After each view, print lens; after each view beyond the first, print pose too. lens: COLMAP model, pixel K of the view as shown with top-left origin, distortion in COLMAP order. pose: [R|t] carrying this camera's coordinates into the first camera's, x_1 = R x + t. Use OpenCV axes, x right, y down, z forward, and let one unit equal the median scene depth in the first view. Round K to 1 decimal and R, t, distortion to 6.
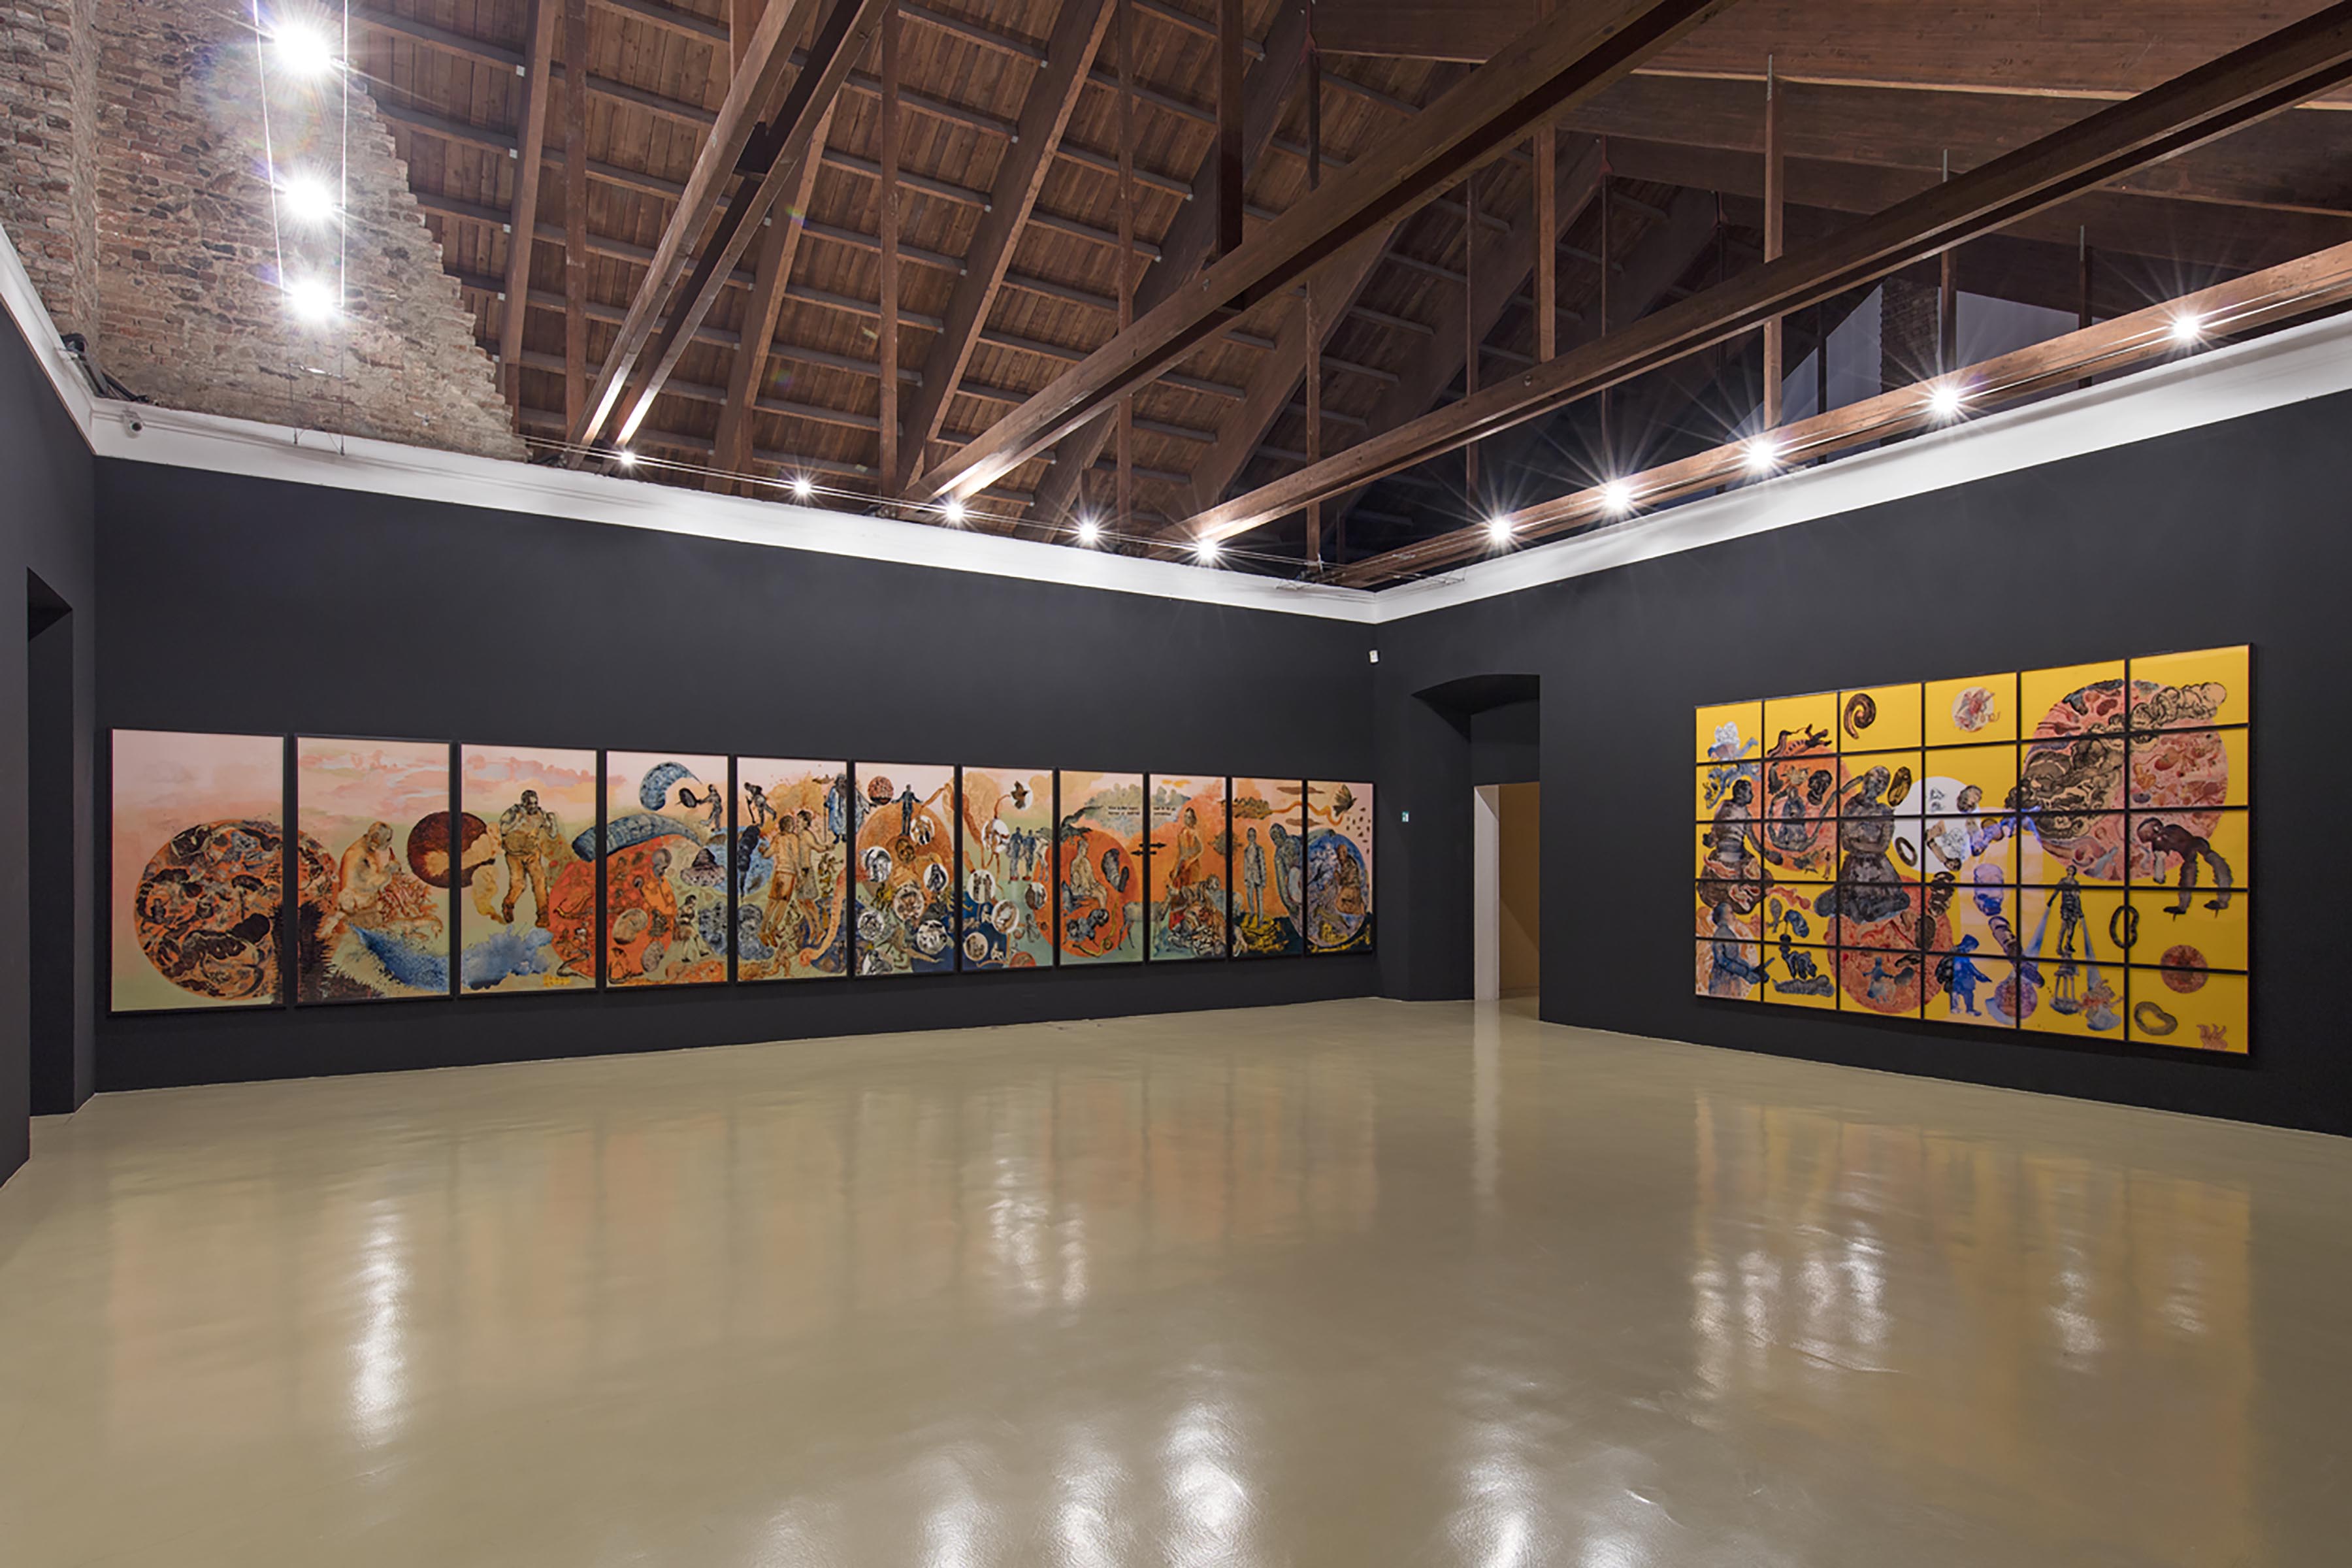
lens RADIAL K [[1229.5, 0, 1176.3], [0, 1229.5, 861.6], [0, 0, 1]] dist [0.002247, 0.000344]
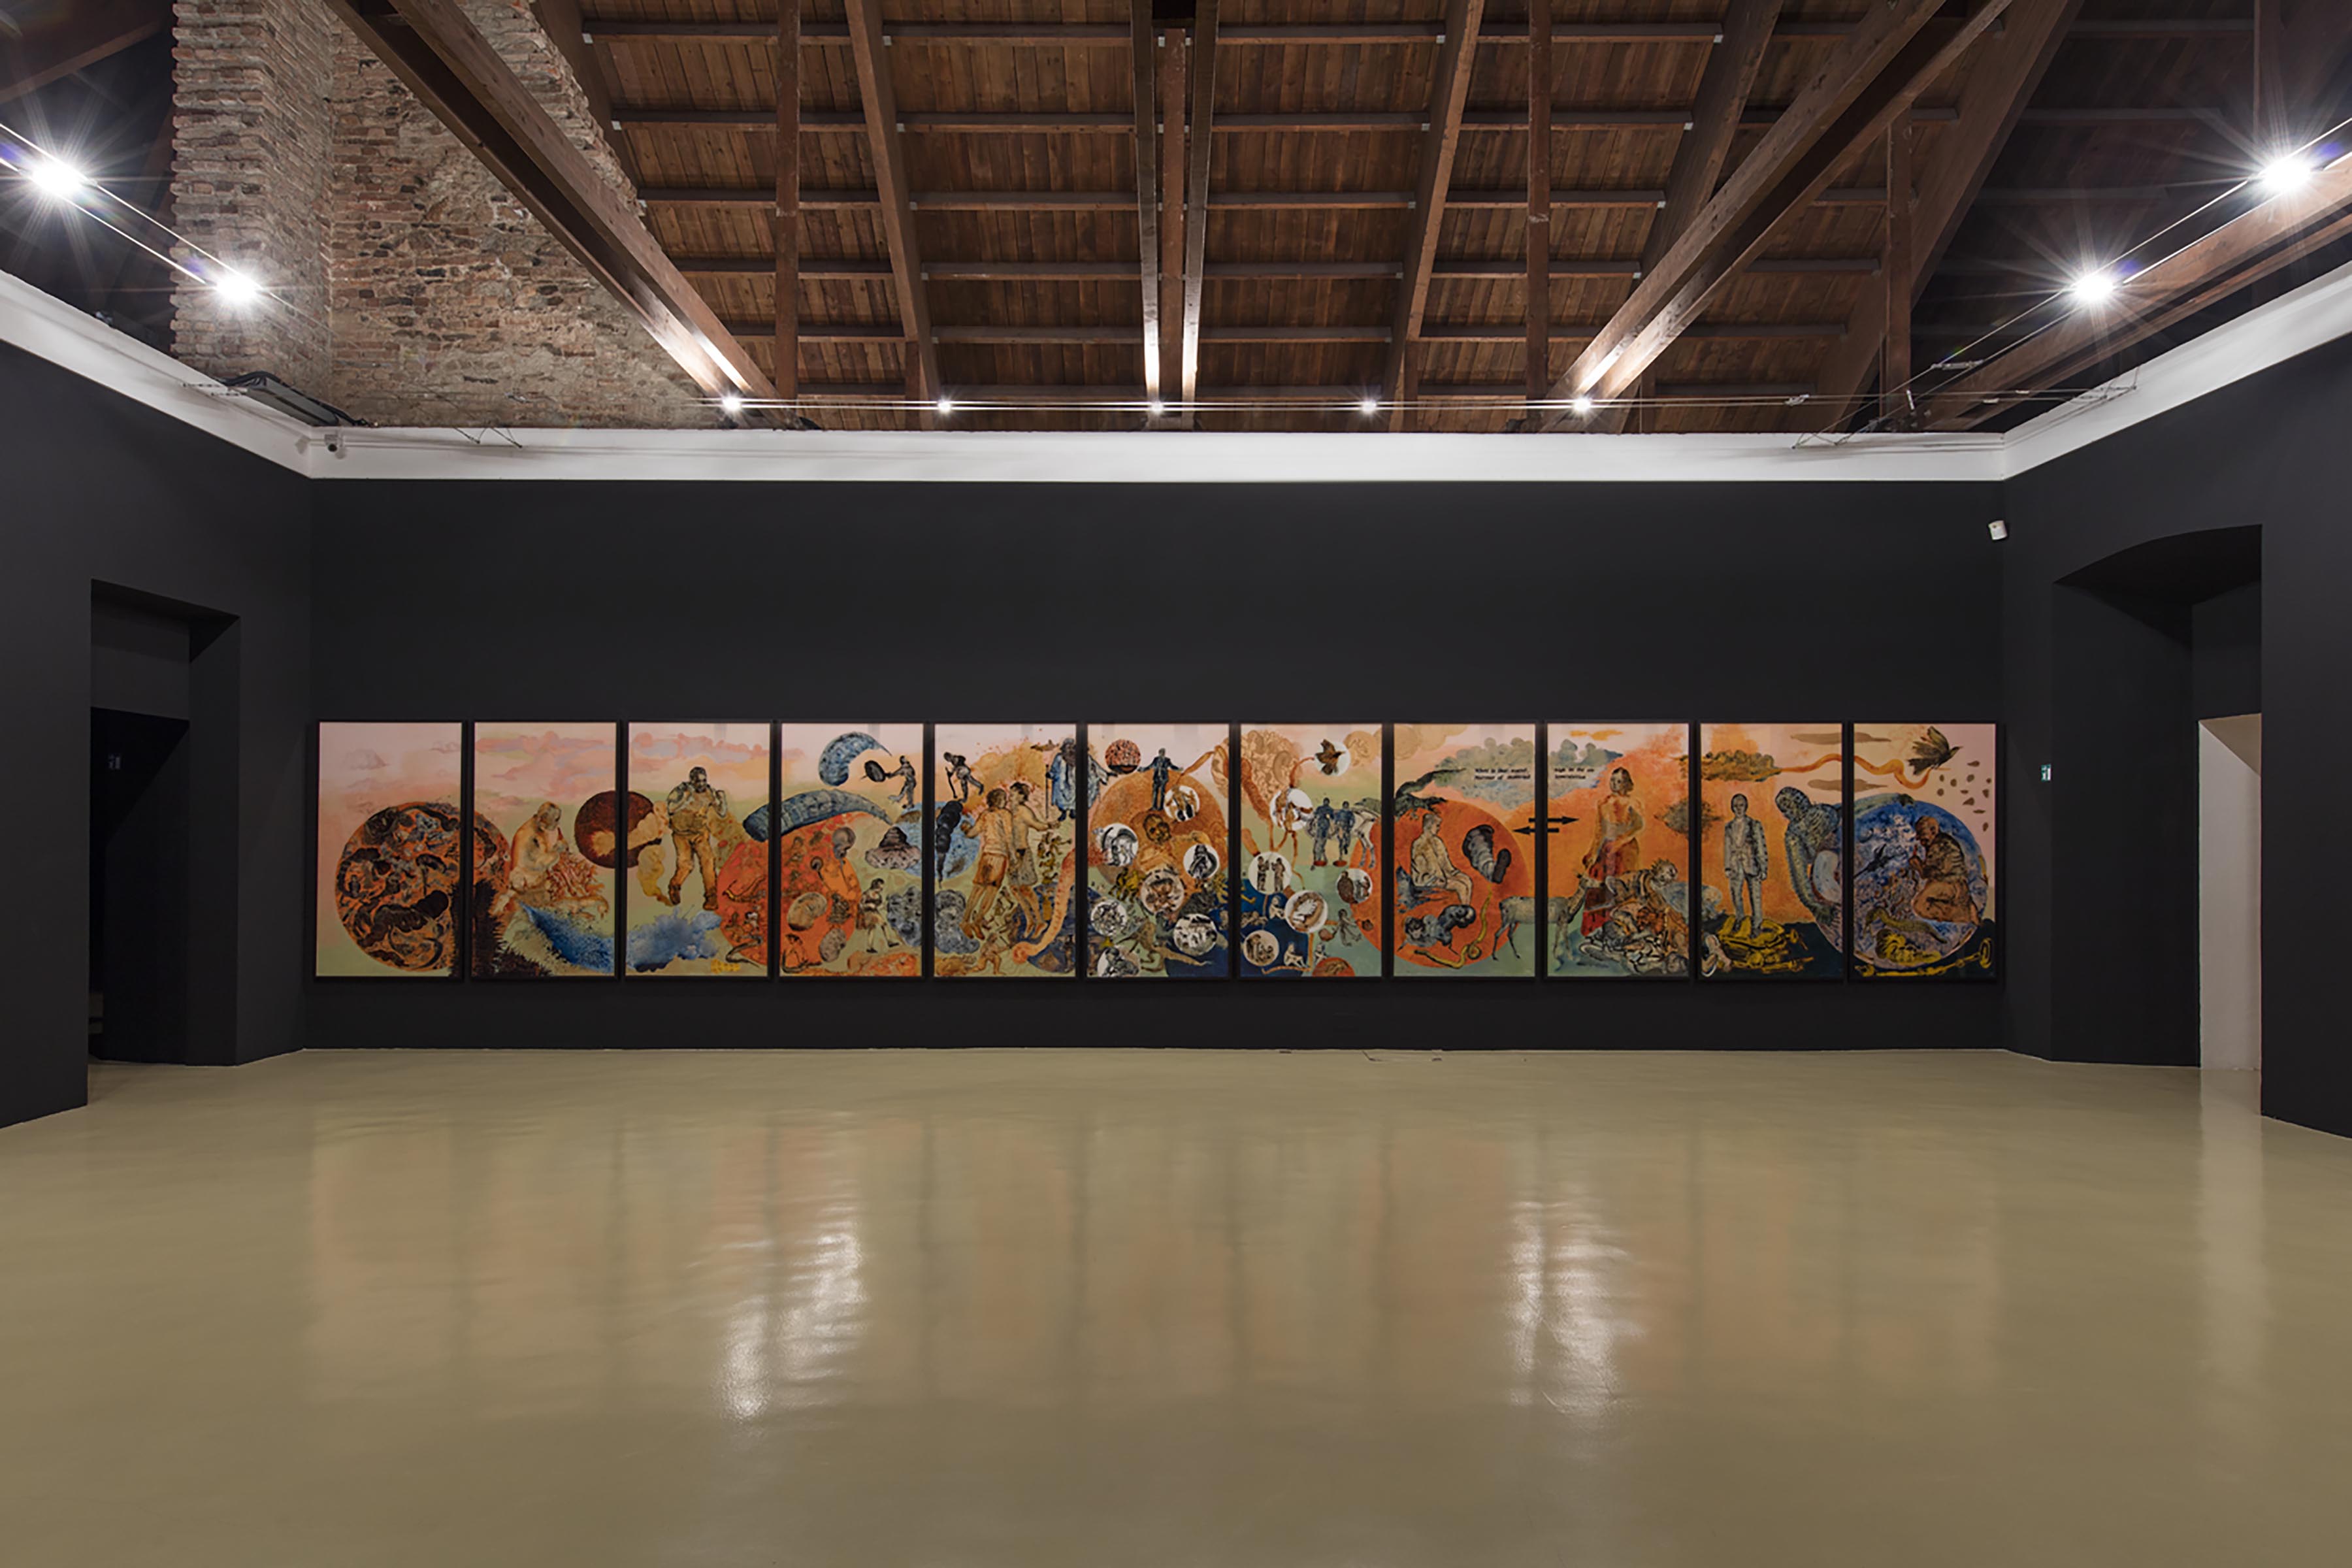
lens RADIAL K [[1352.7, 0, 1171.0], [0, 1352.7, 827.9], [0, 0, 1]] dist [0.004443, 0.000381]
pose [[0.843047, -0.003976, -0.537826, 0.326566], [-0.001136, 0.999957, -0.009173, -0.001222], [0.537839, 0.008344, 0.843006, 0.281895]]
